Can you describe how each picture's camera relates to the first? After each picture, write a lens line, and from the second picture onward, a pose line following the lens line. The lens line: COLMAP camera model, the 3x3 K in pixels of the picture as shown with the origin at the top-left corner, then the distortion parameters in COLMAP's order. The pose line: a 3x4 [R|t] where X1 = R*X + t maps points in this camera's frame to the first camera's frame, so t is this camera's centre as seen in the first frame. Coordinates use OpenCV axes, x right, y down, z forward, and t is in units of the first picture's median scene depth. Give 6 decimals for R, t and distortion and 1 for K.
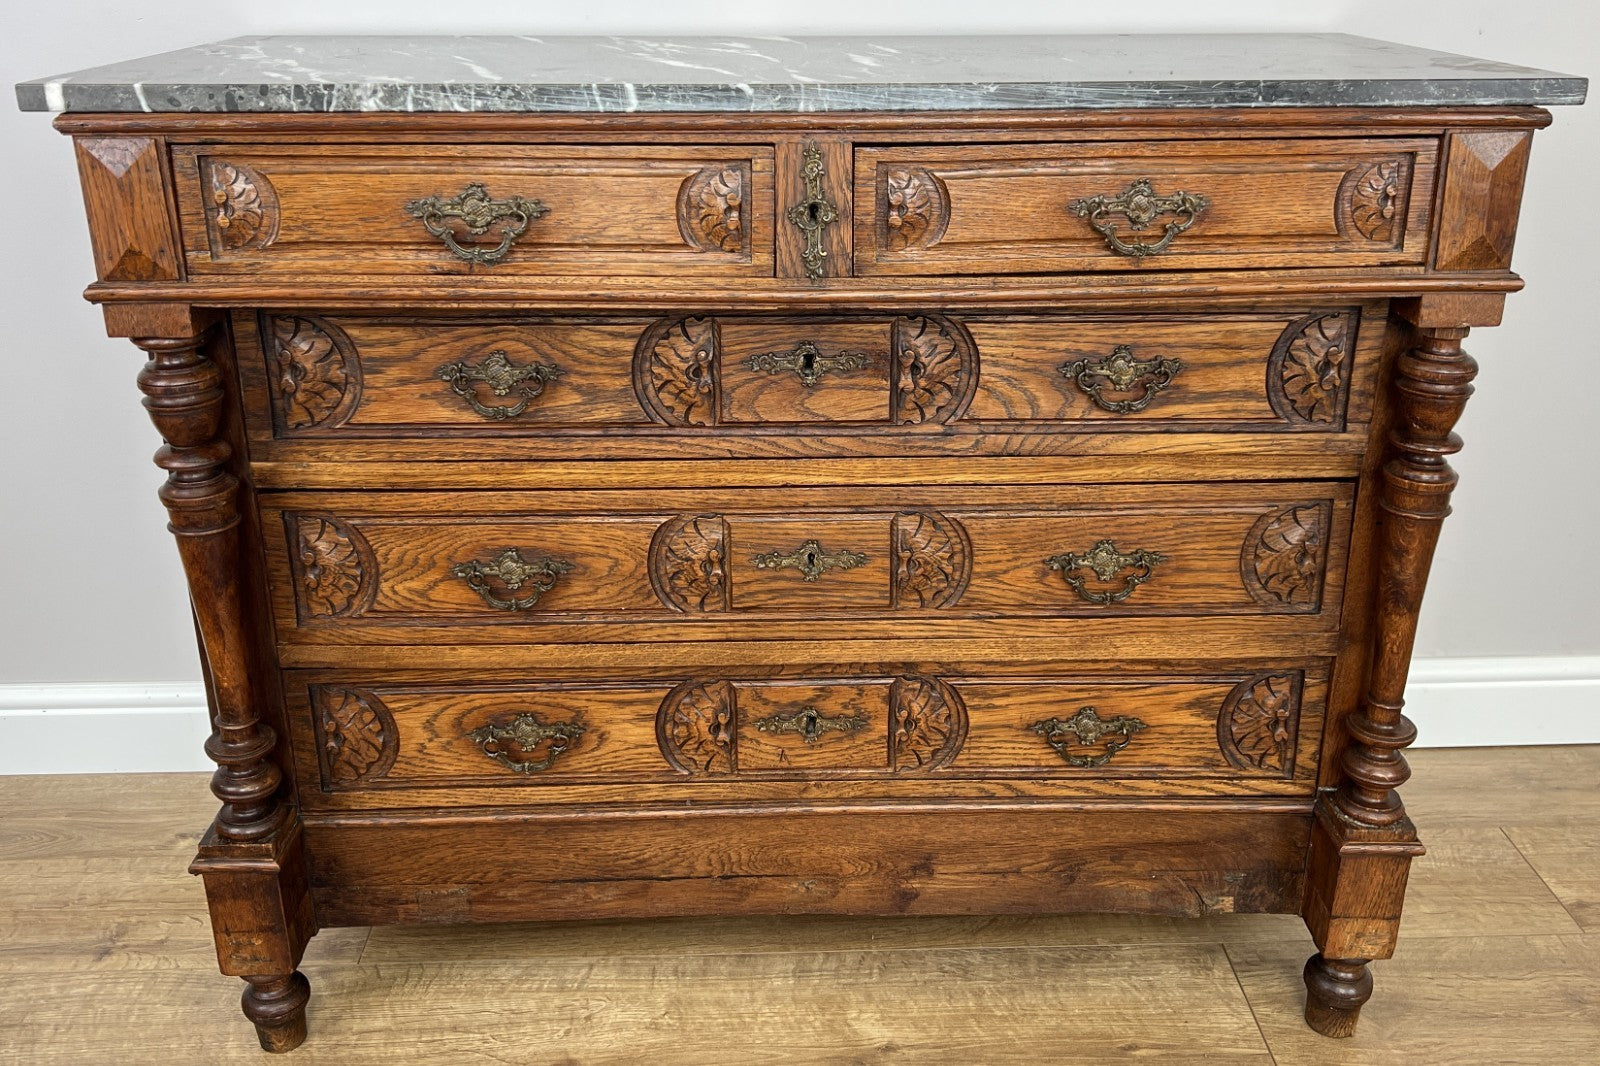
lens RADIAL K [[1468.4, 0, 818.0], [0, 1468.4, 475.5], [0, 0, 1]] dist [0.173792, -0.424898]
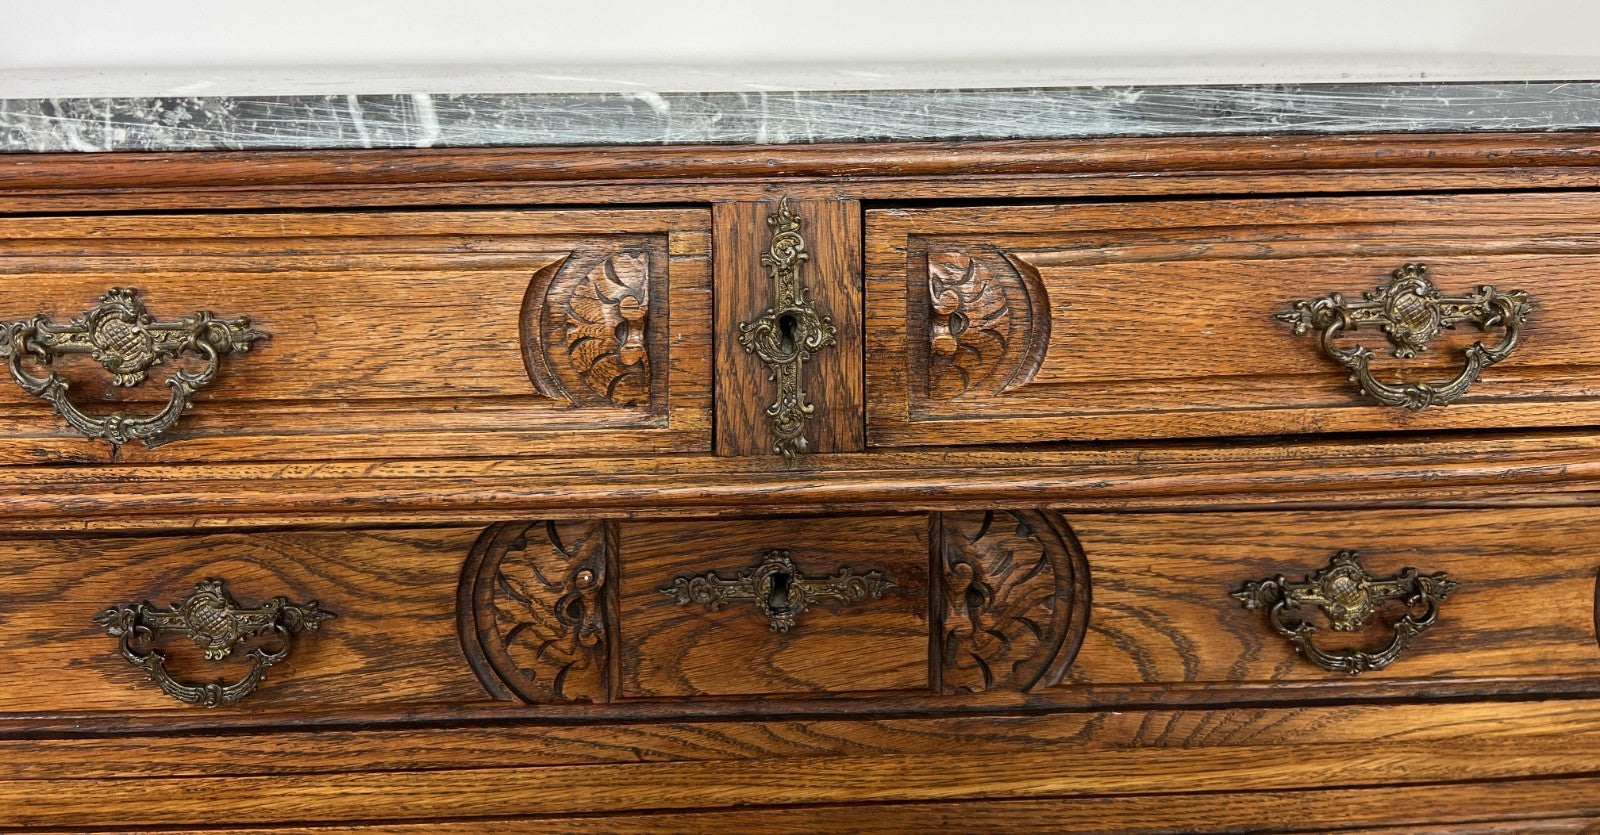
lens RADIAL K [[1223.2, 0, 796.4], [0, 1223.2, 231.4], [0, 0, 1]] dist [0.045524, -0.068998]
pose [[0.999871, -0.011249, 0.011426, -0.003949], [0.013275, 0.980437, -0.196383, -0.113524], [-0.008994, 0.196510, 0.980461, 0.507898]]
